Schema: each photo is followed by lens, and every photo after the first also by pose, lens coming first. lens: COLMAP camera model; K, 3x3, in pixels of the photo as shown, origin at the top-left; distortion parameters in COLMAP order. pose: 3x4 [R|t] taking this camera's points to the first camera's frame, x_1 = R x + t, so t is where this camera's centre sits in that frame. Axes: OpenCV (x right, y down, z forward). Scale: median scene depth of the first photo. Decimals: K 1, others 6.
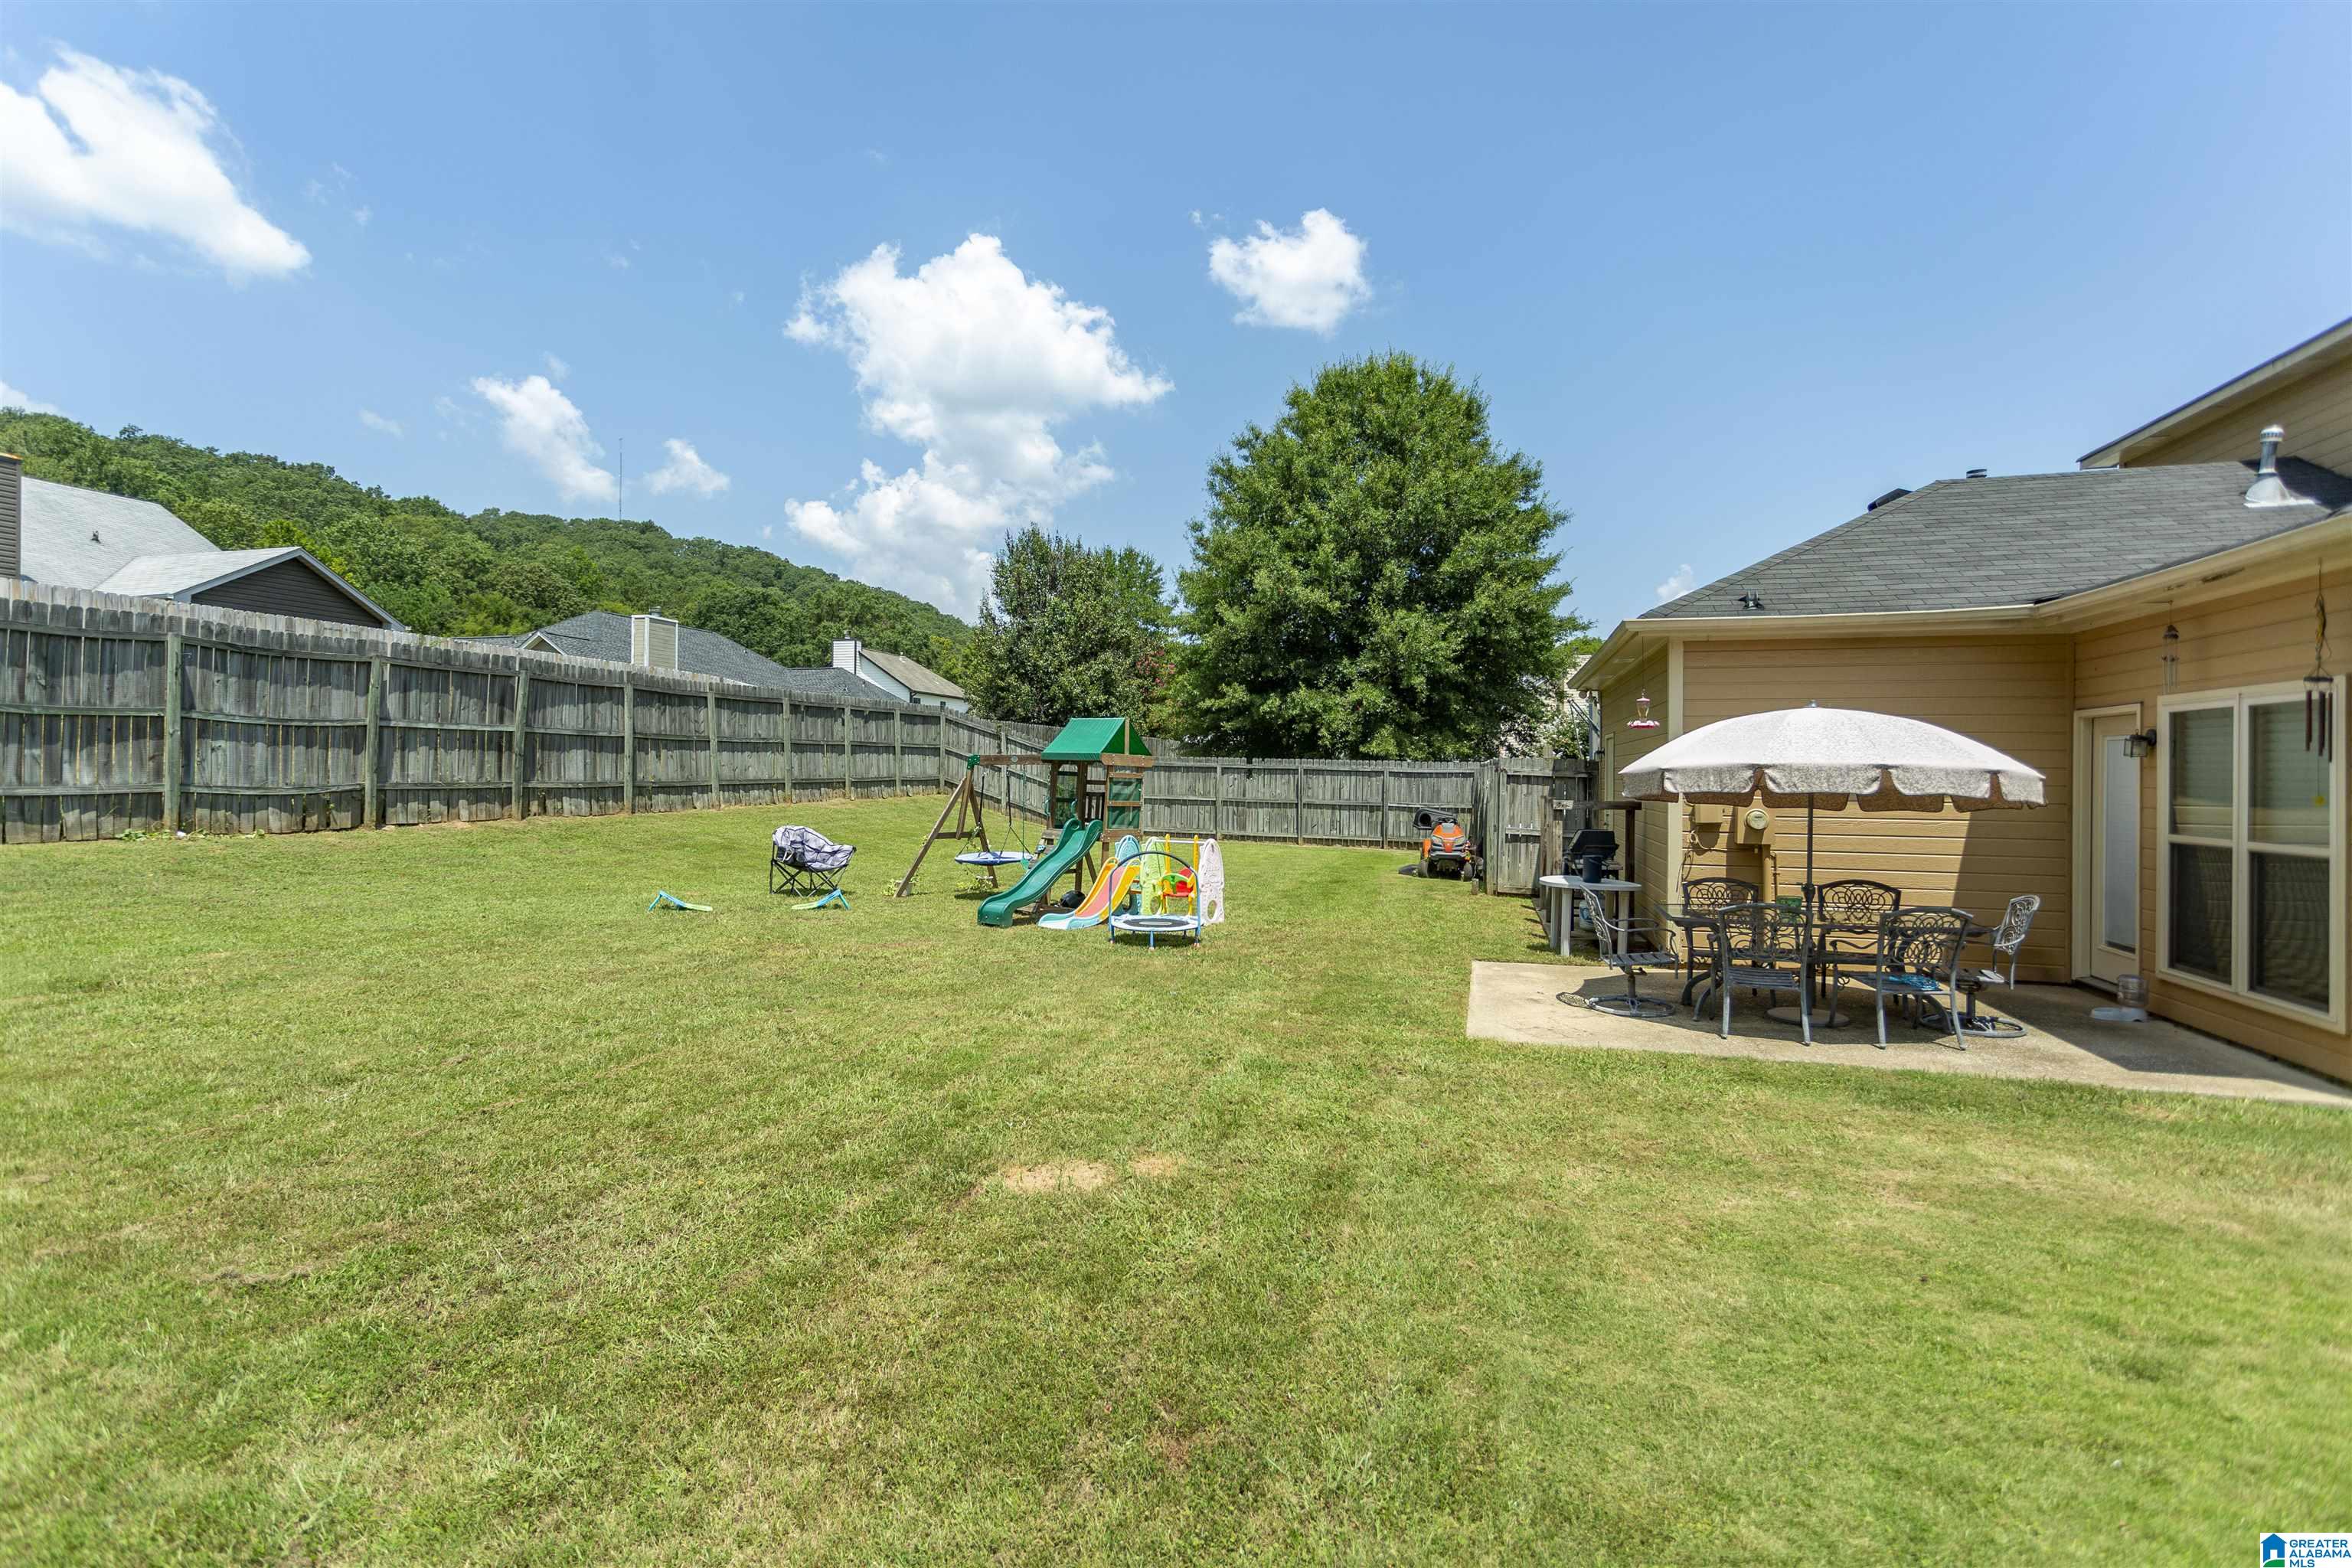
lens RADIAL K [[1109.4, 0, 1171.3], [0, 1109.4, 769.0], [0, 0, 1]] dist [0.002481, 0.002257]
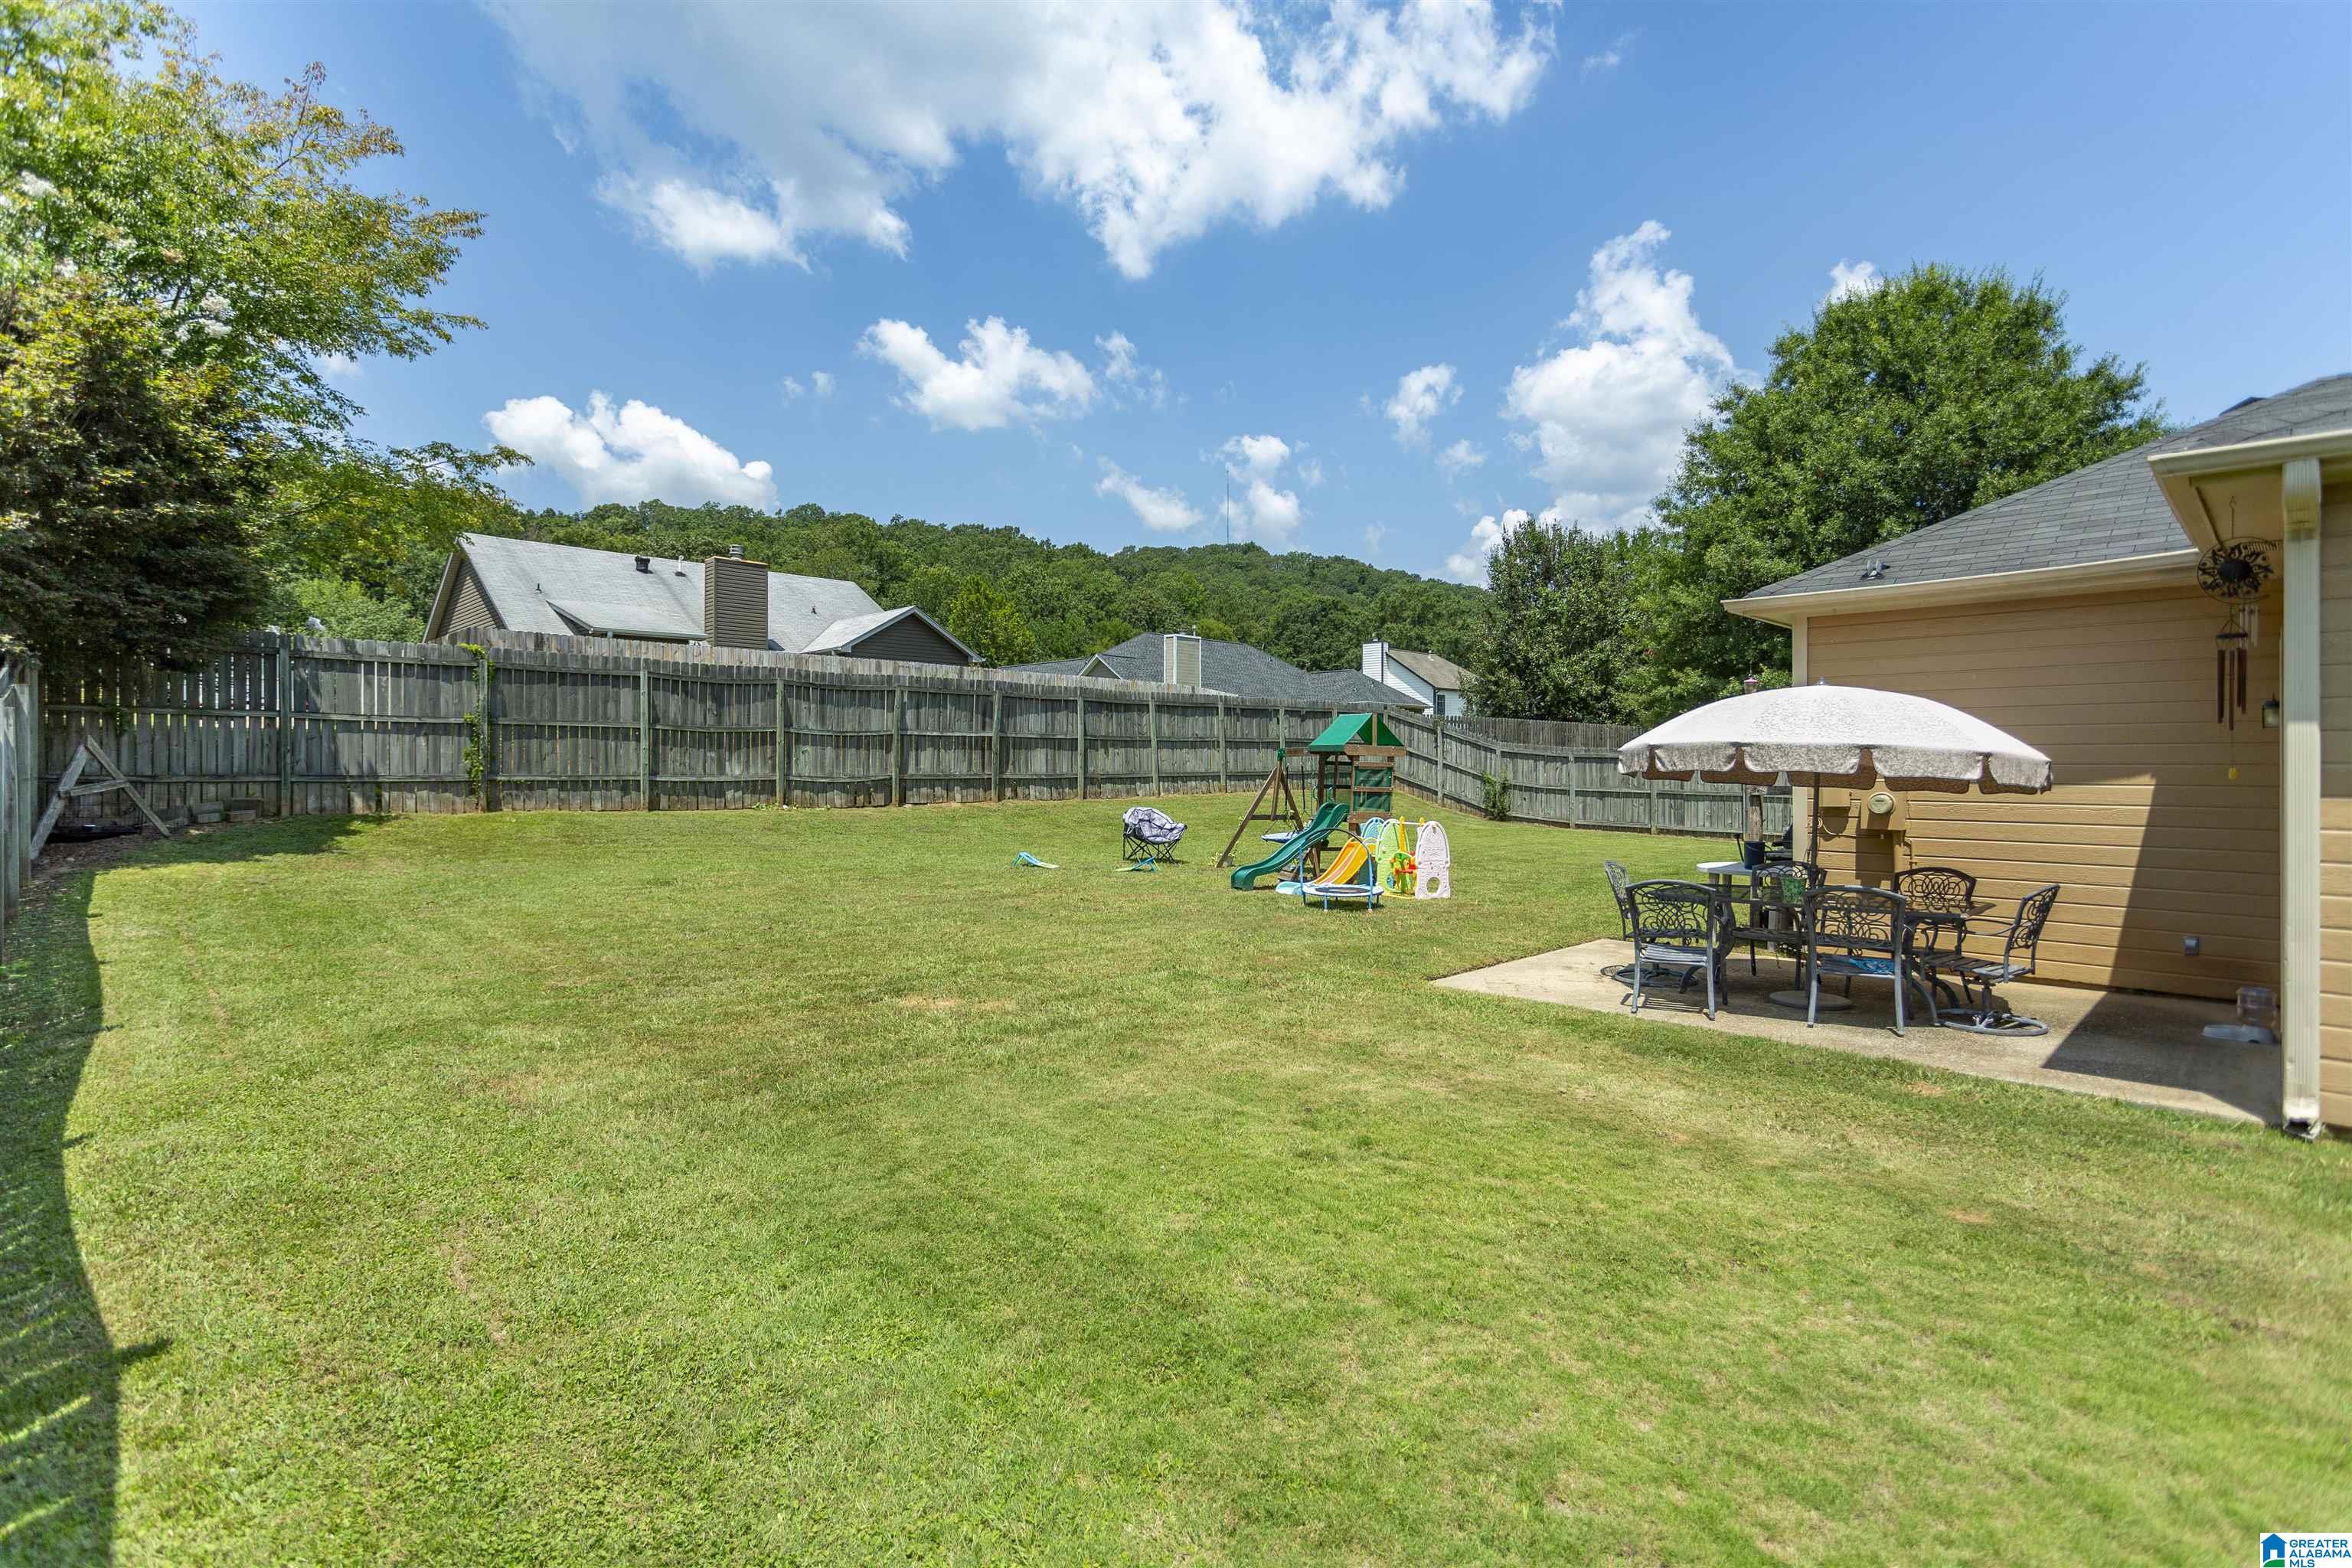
lens RADIAL K [[1109.4, 0, 1166.2], [0, 1109.4, 775.9], [0, 0, 1]] dist [0.002481, 0.002257]
pose [[0.867184, -0.002656, -0.497981, 0.186519], [0.007335, 0.999945, 0.007441, 0.004245], [0.497934, -0.010105, 0.867156, -0.044772]]
